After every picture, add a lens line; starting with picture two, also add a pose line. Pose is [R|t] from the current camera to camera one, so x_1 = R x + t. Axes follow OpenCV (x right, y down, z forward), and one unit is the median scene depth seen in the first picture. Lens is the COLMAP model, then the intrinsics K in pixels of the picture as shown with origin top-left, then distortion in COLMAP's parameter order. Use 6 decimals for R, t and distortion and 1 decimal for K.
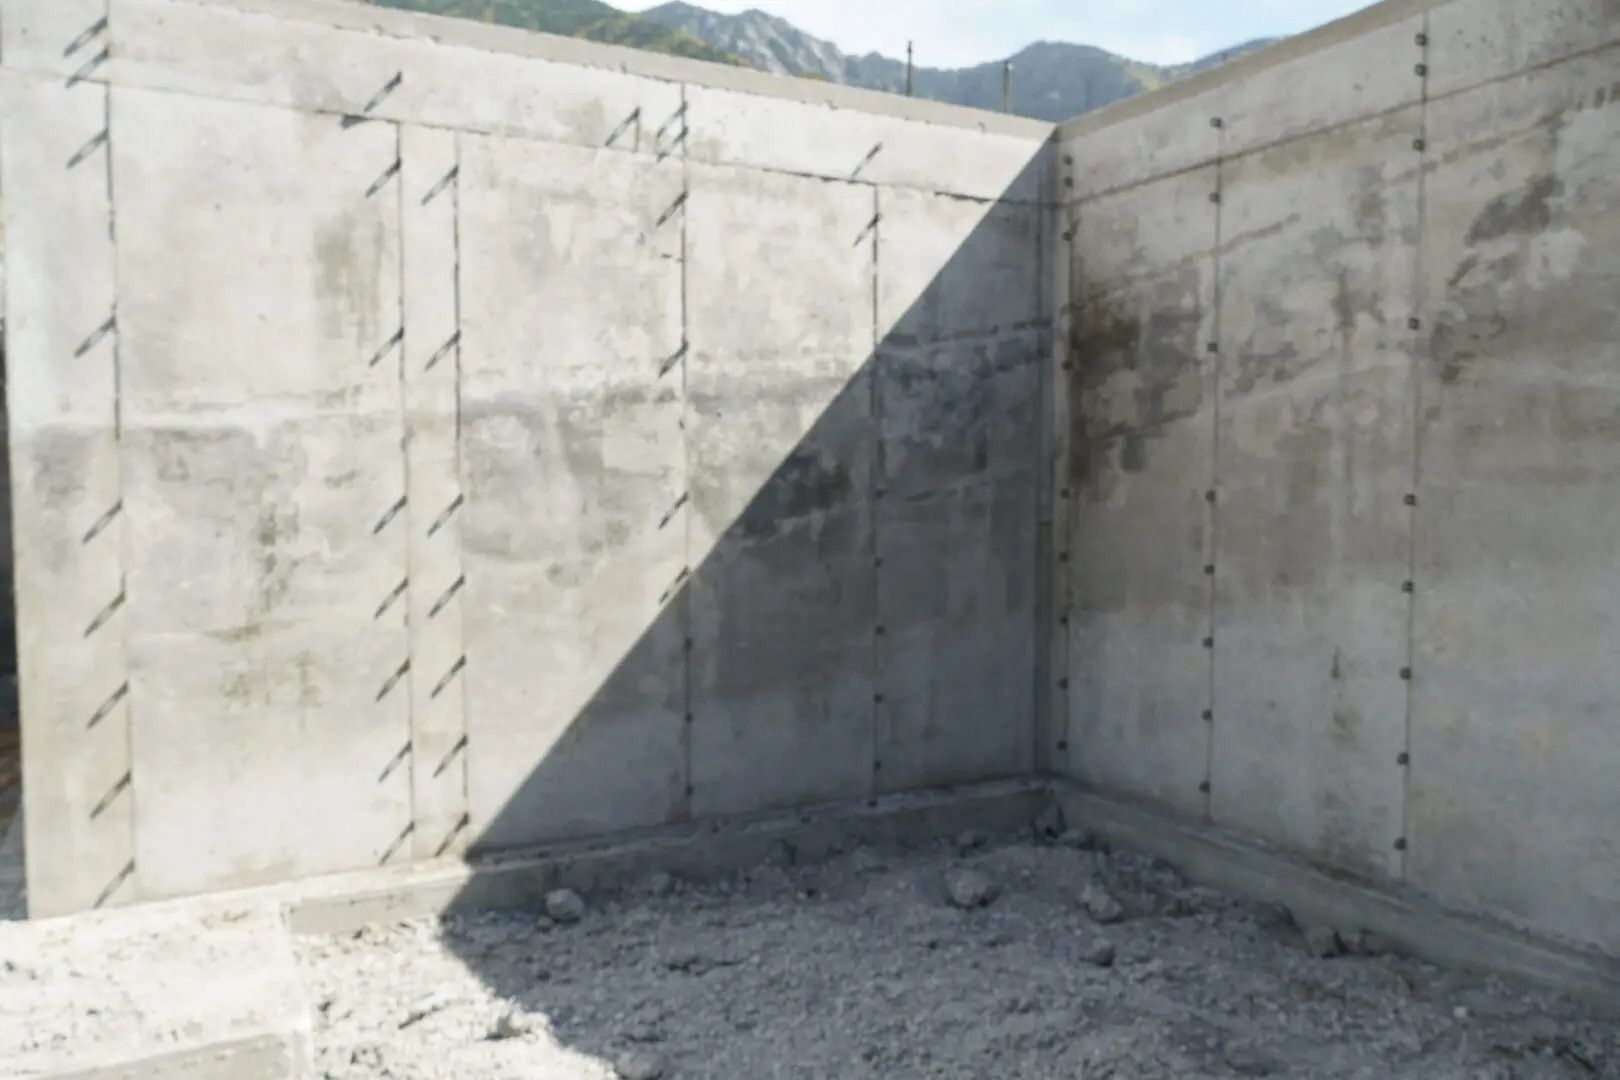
lens RADIAL K [[1224.1, 0, 811.8], [0, 1224.1, 536.1], [0, 0, 1]] dist [-0.026730, 0.033613]
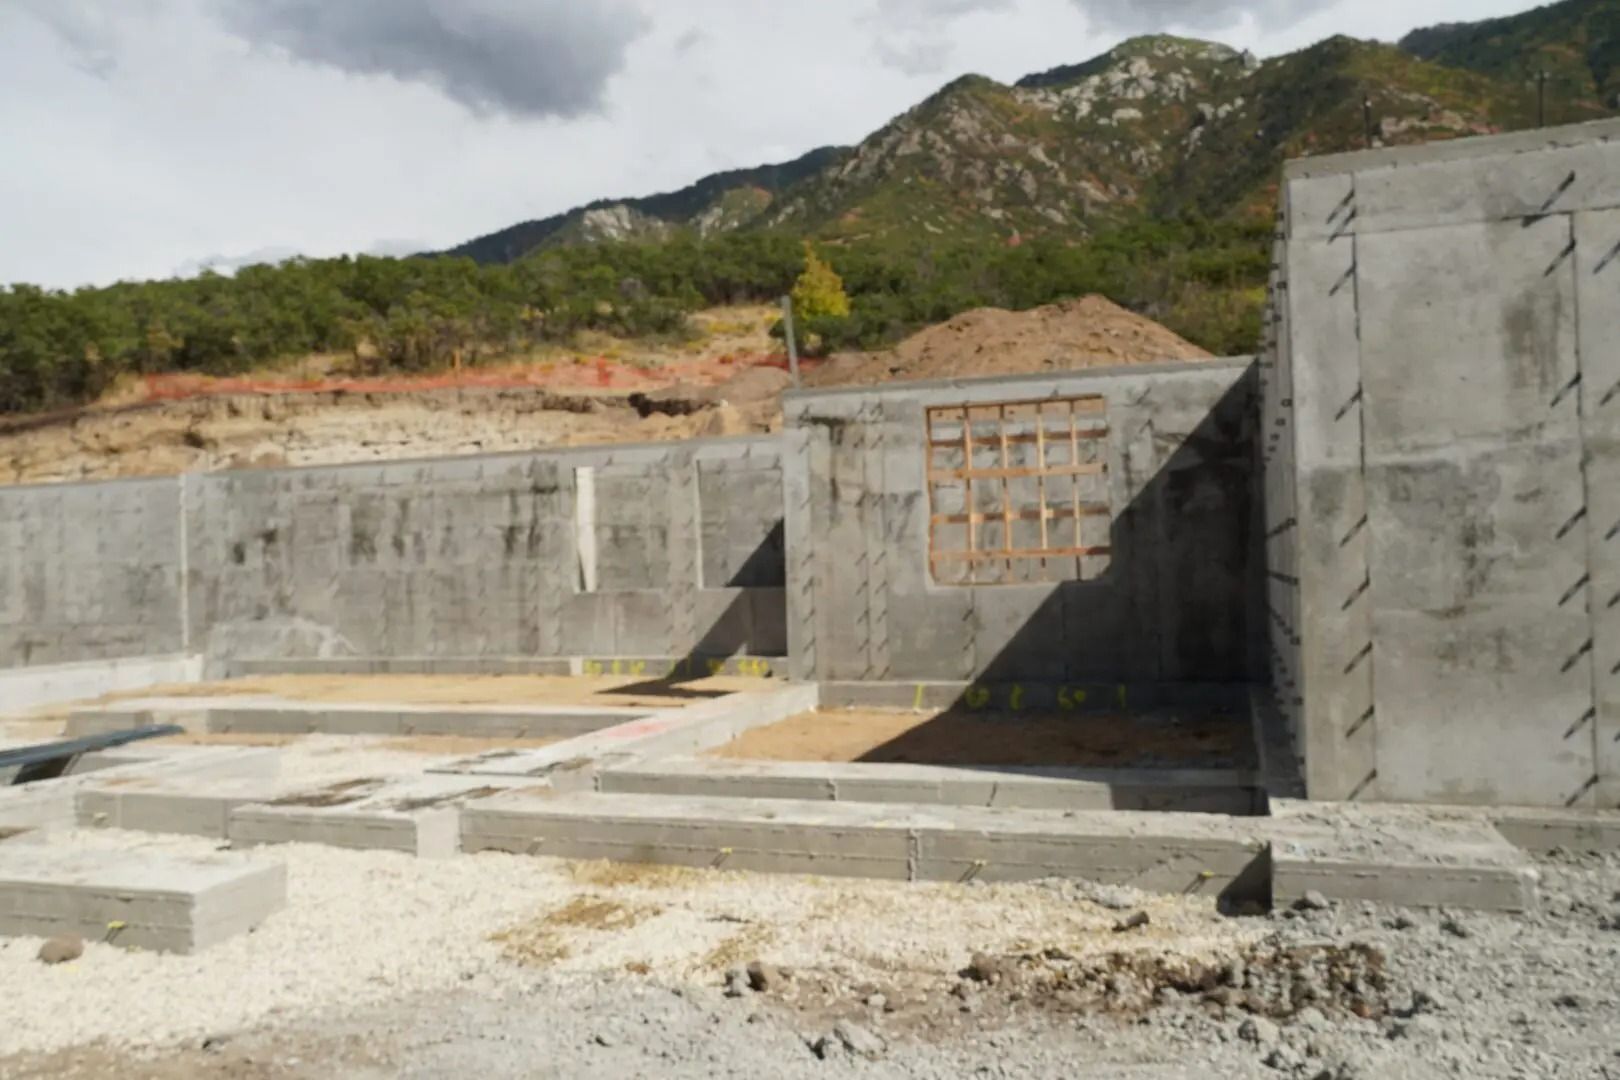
lens RADIAL K [[1224.1, 0, 802.6], [0, 1224.1, 538.5], [0, 0, 1]] dist [-0.026730, 0.033613]
pose [[0.670421, -0.031982, -0.741291, 0.052612], [-0.012513, 0.998441, -0.054394, 0.078807], [0.741875, 0.045742, 0.668976, -0.432272]]
